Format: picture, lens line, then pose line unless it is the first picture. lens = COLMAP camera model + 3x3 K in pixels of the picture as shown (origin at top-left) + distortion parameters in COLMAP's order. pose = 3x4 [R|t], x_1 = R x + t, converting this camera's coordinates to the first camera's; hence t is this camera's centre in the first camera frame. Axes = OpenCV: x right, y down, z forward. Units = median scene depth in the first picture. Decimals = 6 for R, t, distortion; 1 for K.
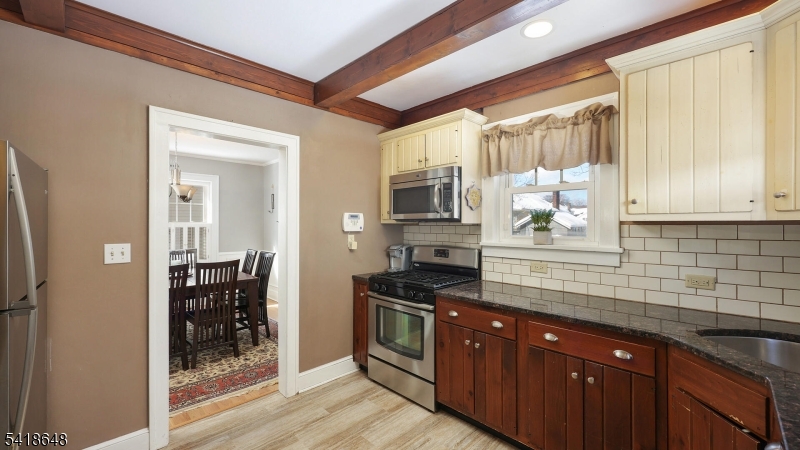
lens RADIAL K [[325.1, 0, 395.0], [0, 325.1, 224.7], [0, 0, 1]] dist [-0.009548, 0.000364]
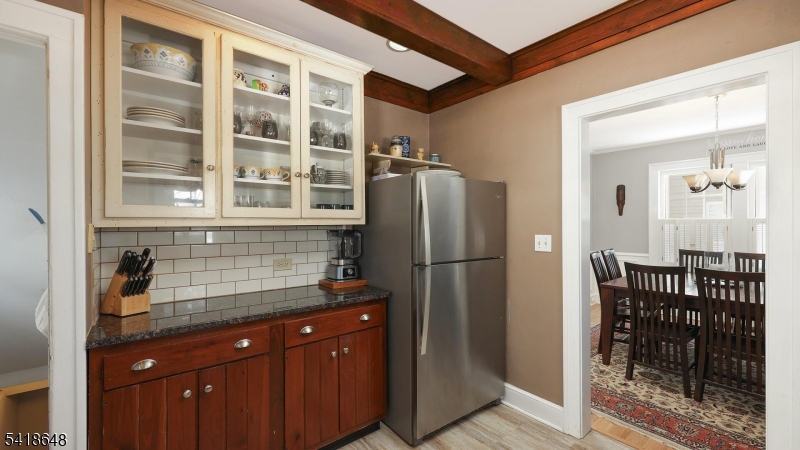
lens RADIAL K [[325.1, 0, 394.6], [0, 325.1, 224.4], [0, 0, 1]] dist [-0.009548, 0.000364]
pose [[-0.104416, 0.007098, -0.994508, 0.247564], [0.008149, 0.999947, 0.006282, 0.006080], [0.994500, -0.007448, -0.104468, 0.386853]]
